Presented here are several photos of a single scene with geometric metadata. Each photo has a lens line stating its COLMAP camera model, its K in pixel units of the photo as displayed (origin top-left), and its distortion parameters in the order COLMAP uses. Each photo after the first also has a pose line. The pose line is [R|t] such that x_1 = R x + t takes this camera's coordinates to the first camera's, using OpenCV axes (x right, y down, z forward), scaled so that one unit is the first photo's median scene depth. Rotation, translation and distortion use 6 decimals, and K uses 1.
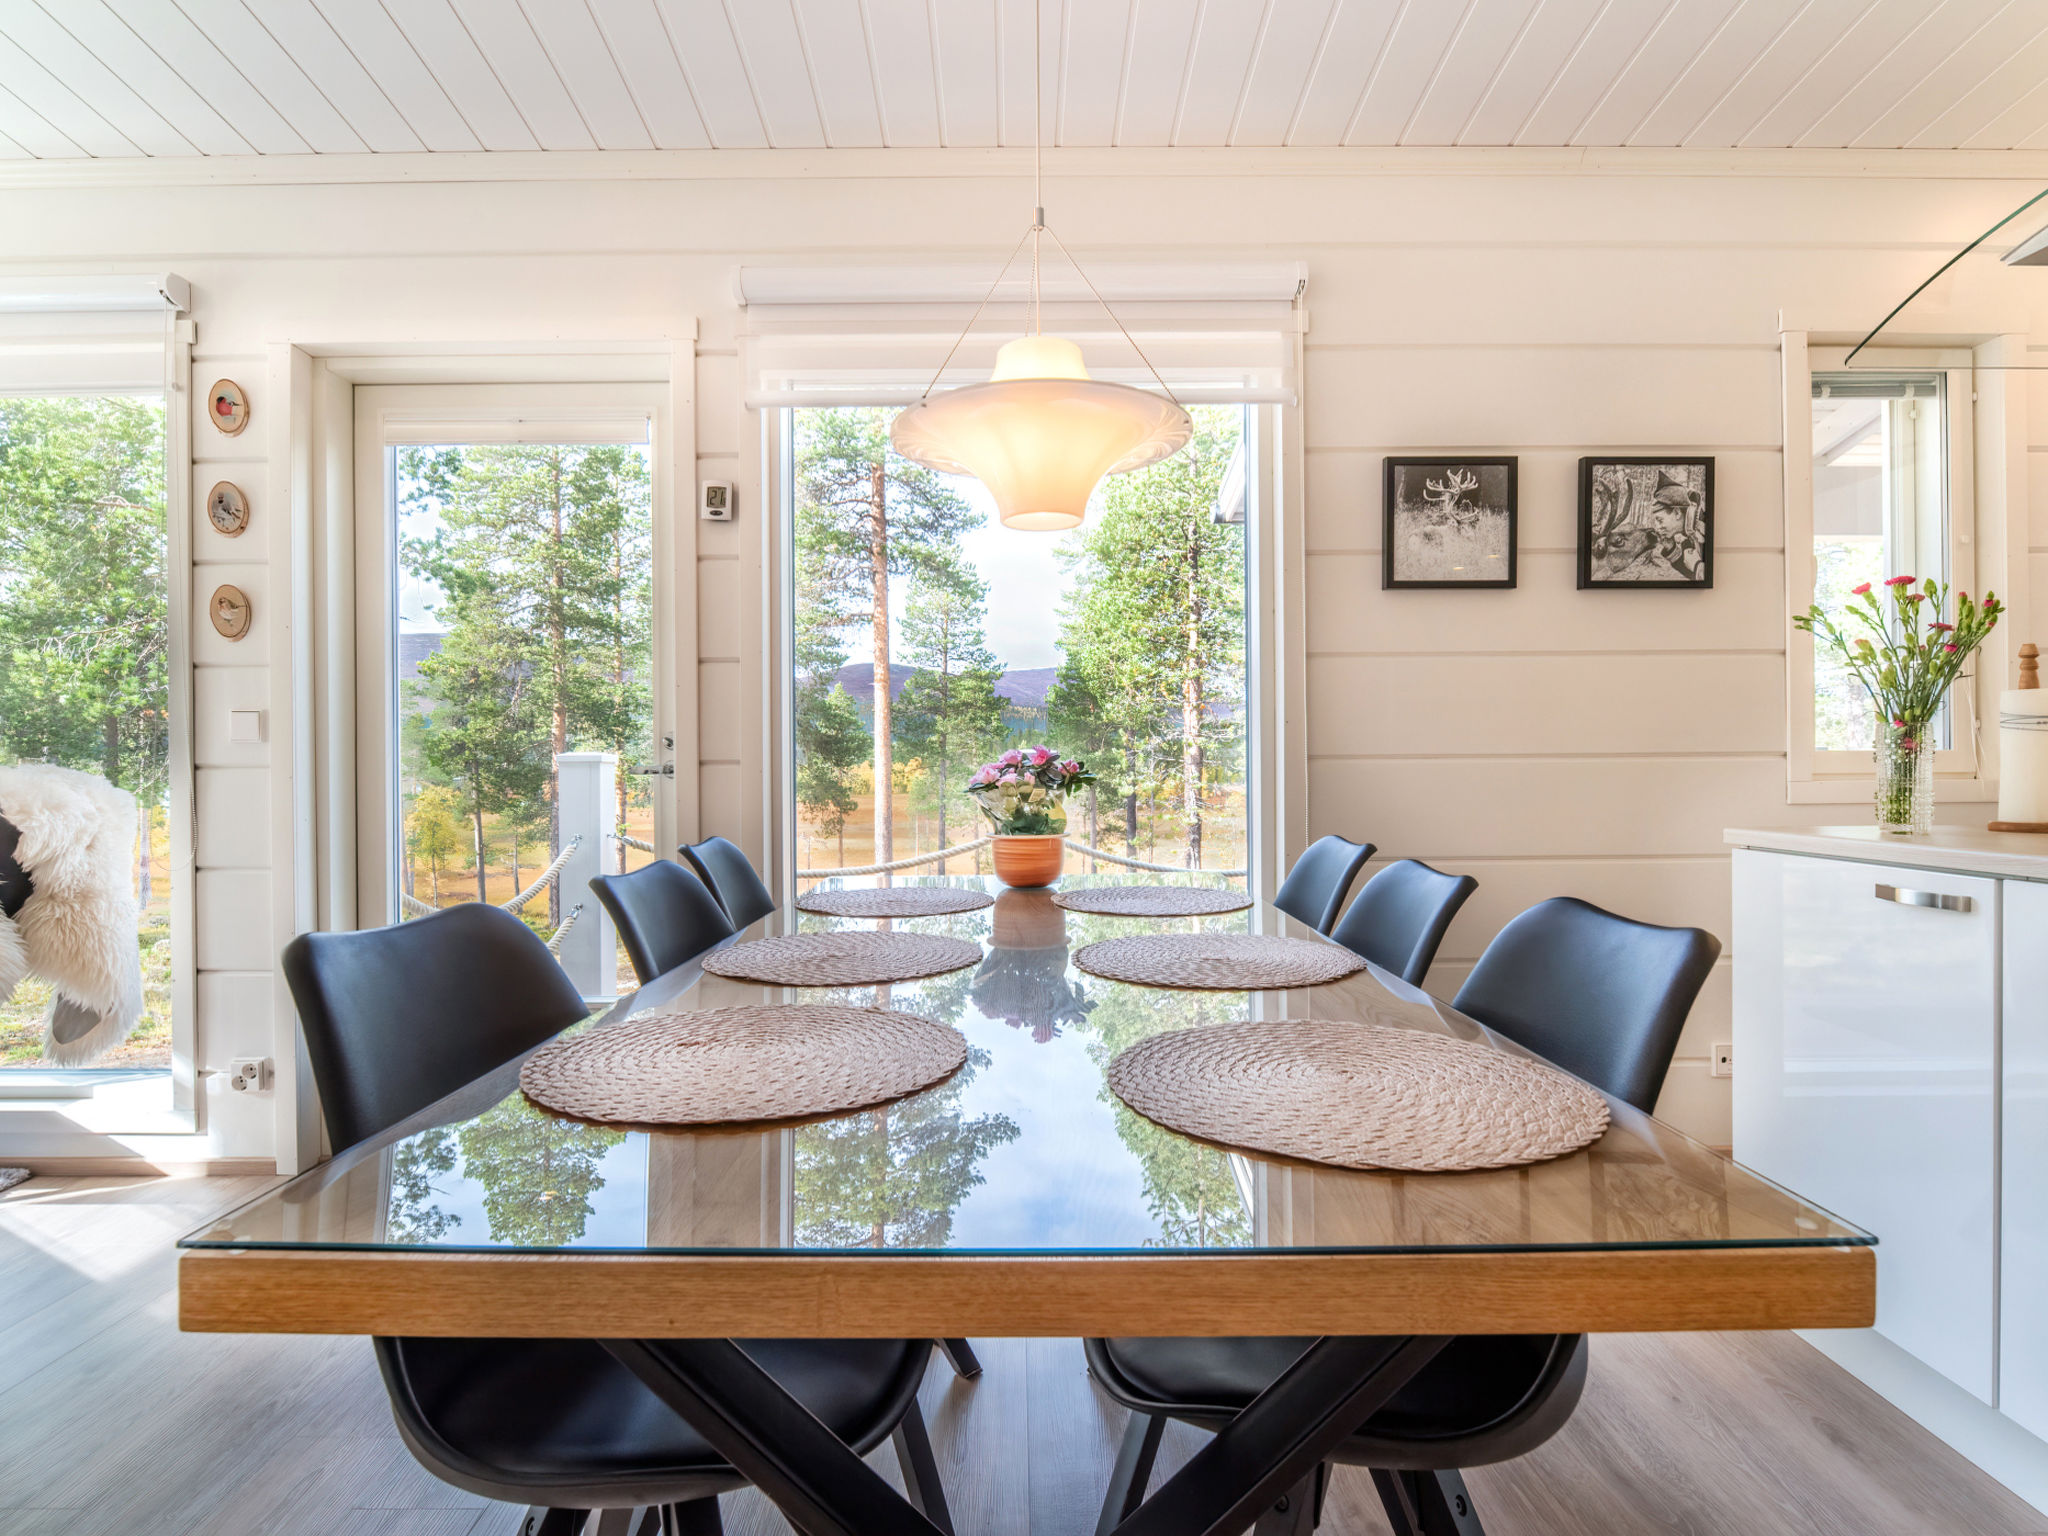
lens RADIAL K [[1008.2, 0, 1024.0], [0, 1008.2, 768.0], [0, 0, 1]] dist [-0.004387, -0.000579]
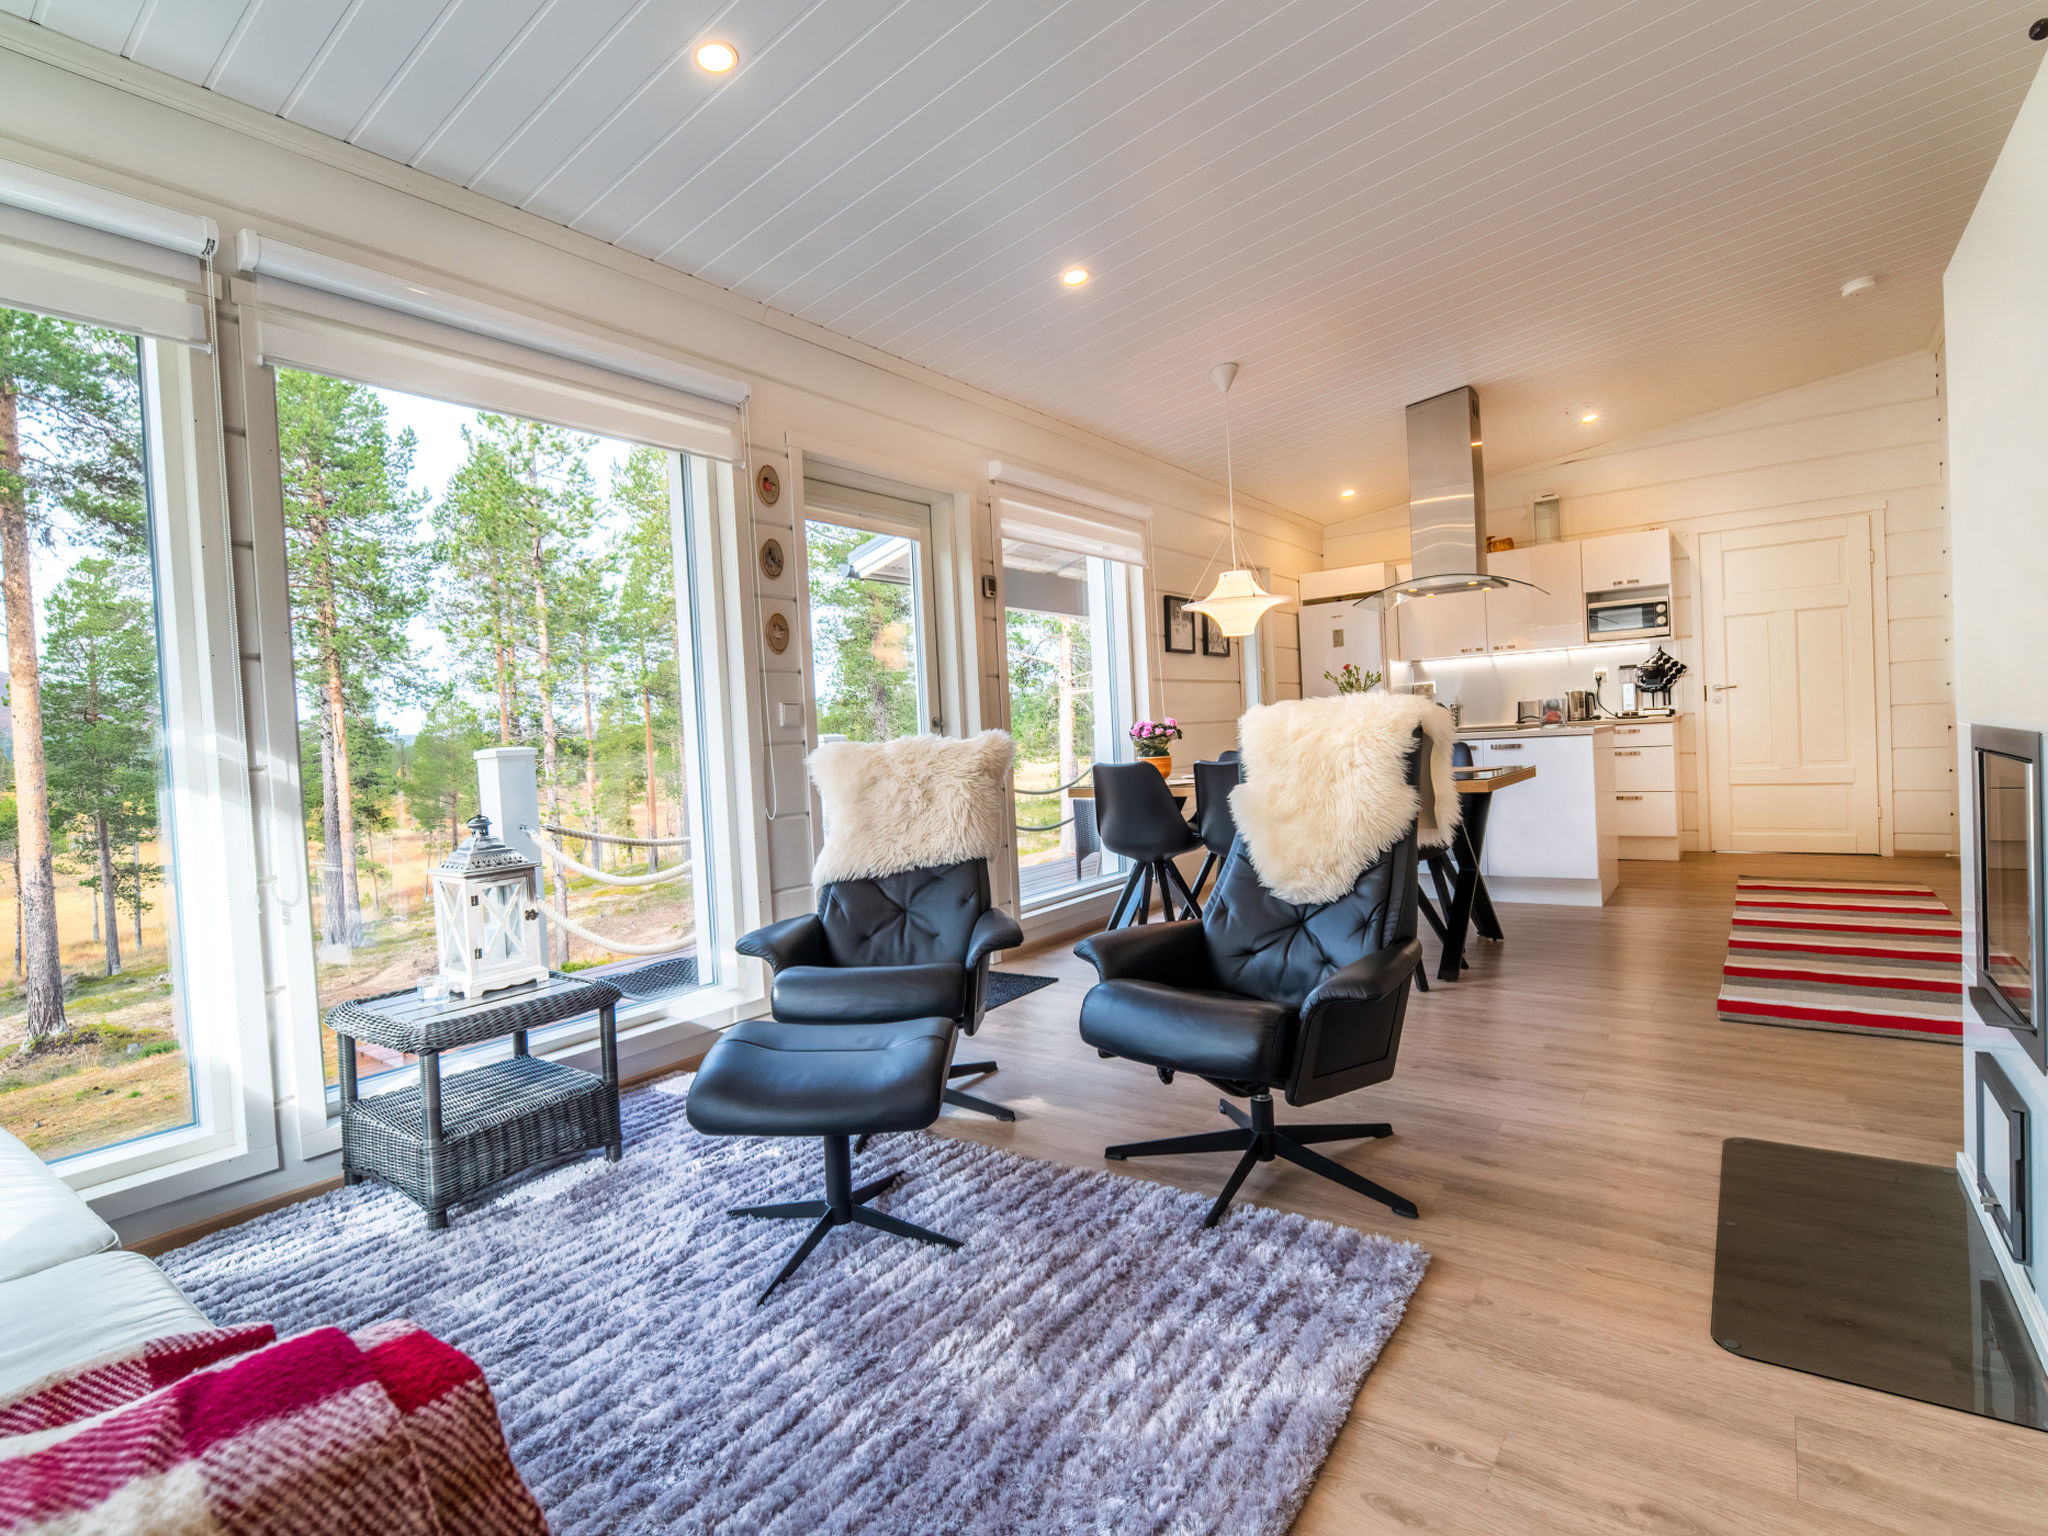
lens RADIAL K [[1014.4, 0, 1022.2], [0, 1014.4, 762.3], [0, 0, 1]] dist [-0.002767, -0.001784]
pose [[0.586537, -0.047799, 0.808511, -1.736779], [0.054951, 0.998305, 0.019155, 0.011843], [-0.808056, 0.033194, 0.588169, -0.087400]]
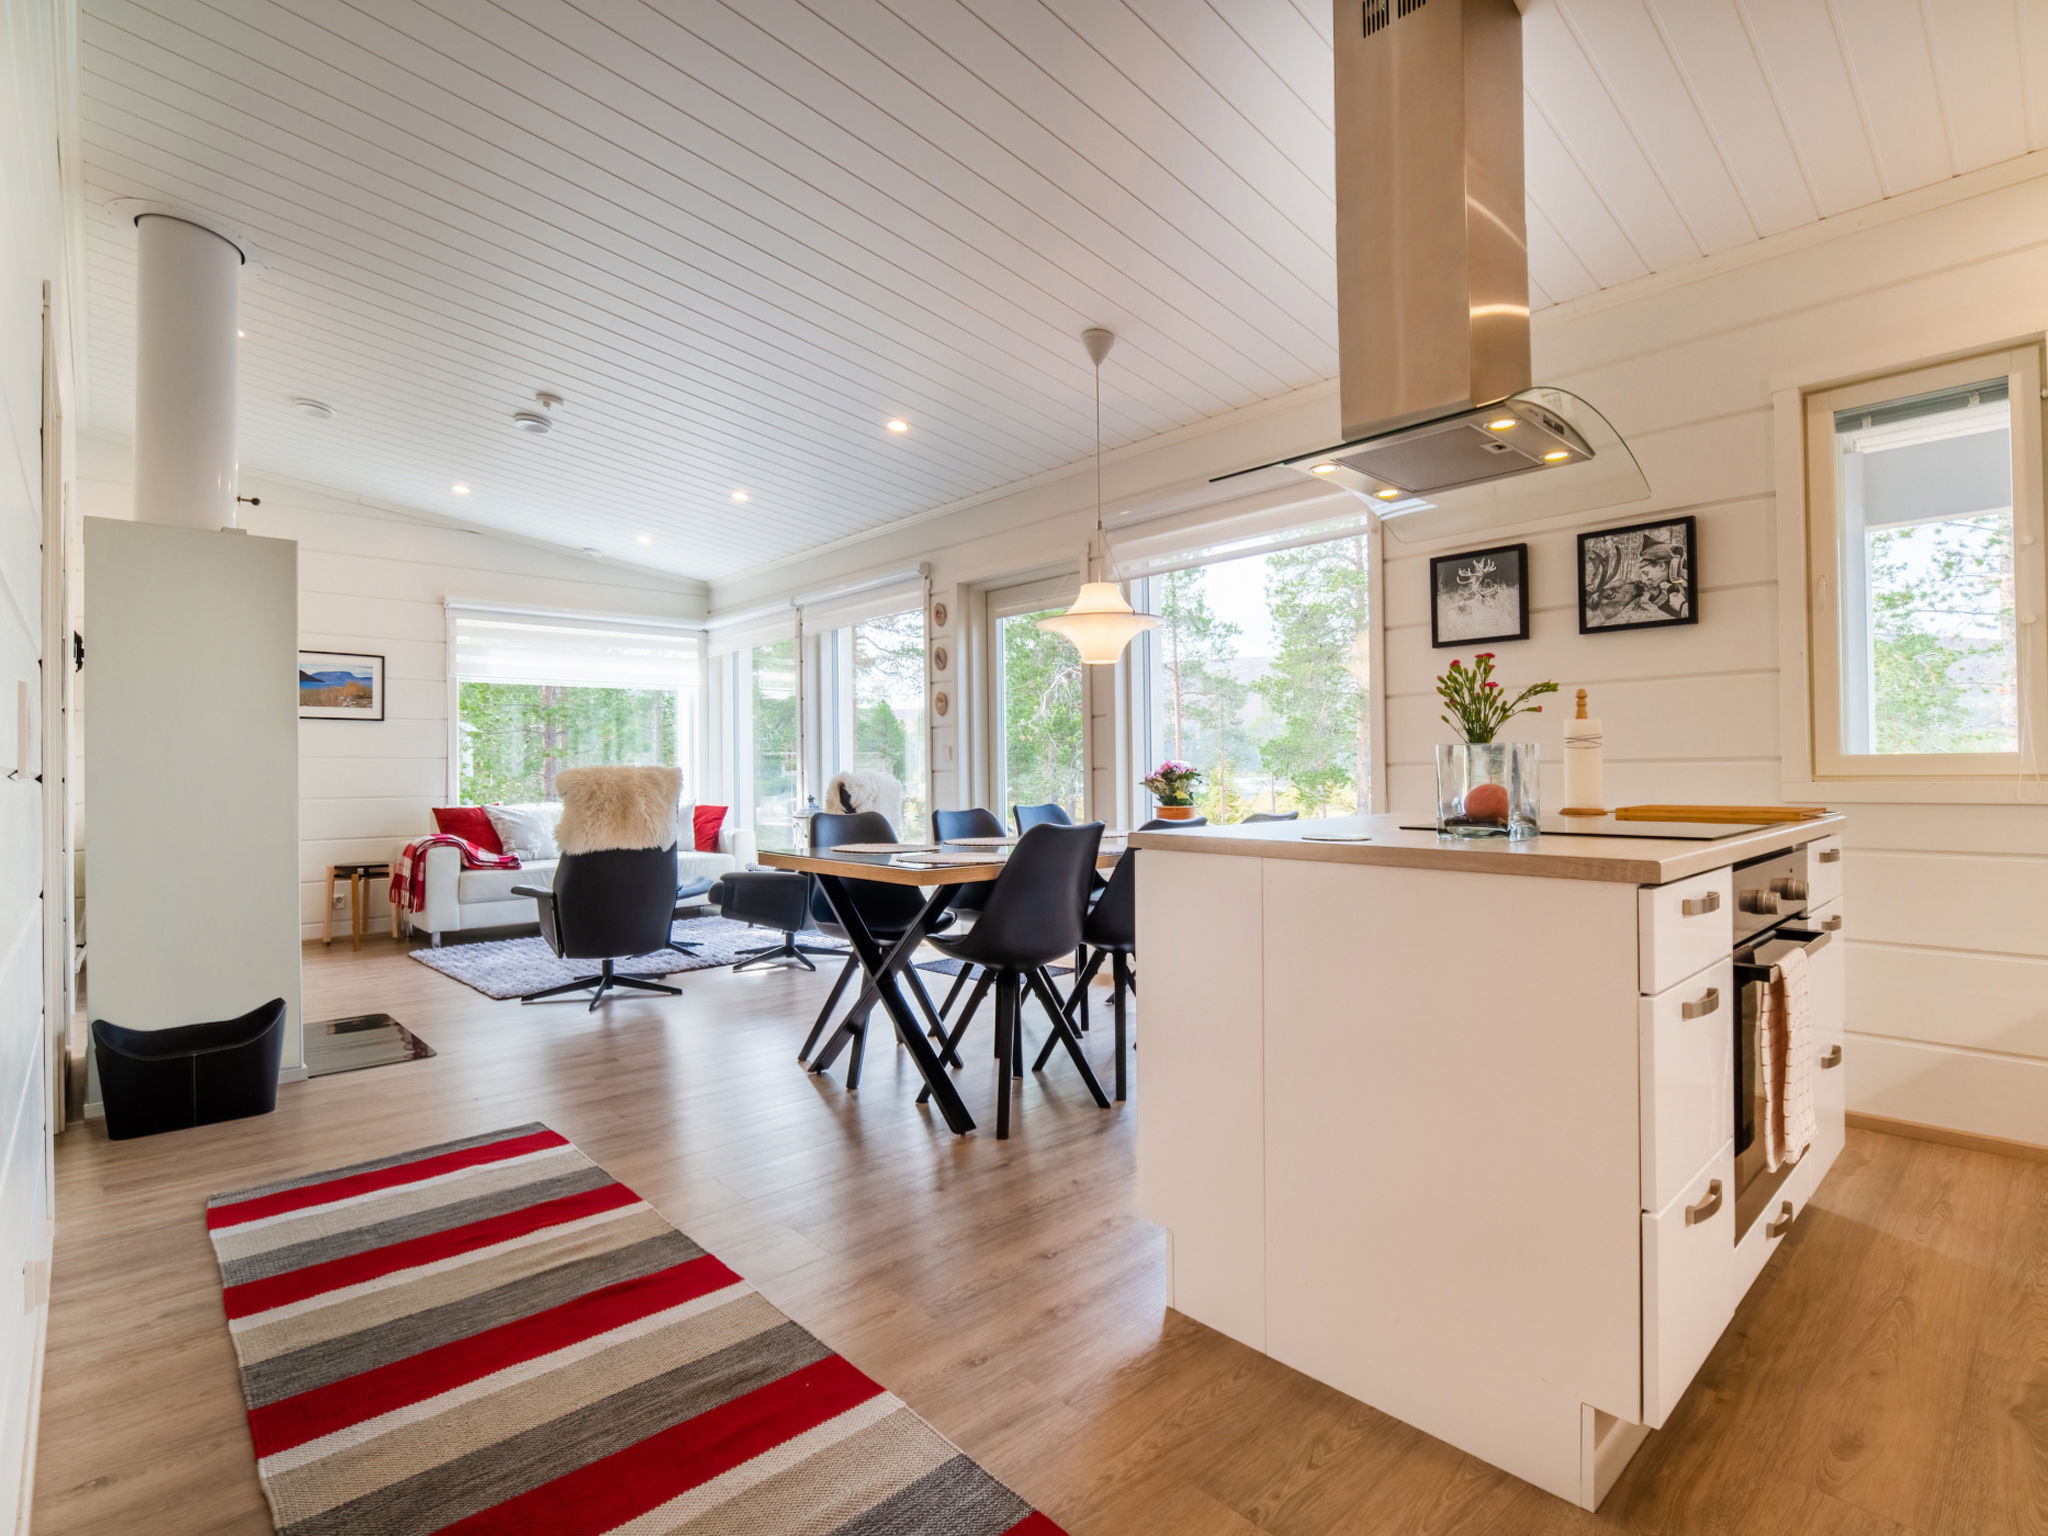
lens RADIAL K [[1008.2, 0, 1024.0], [0, 1008.2, 768.0], [0, 0, 1]] dist [-0.004387, -0.000579]
pose [[0.681508, -0.005788, -0.731788, 1.019749], [0.004431, 0.999983, -0.003782, -0.002593], [0.731797, -0.000665, 0.681522, -0.421867]]
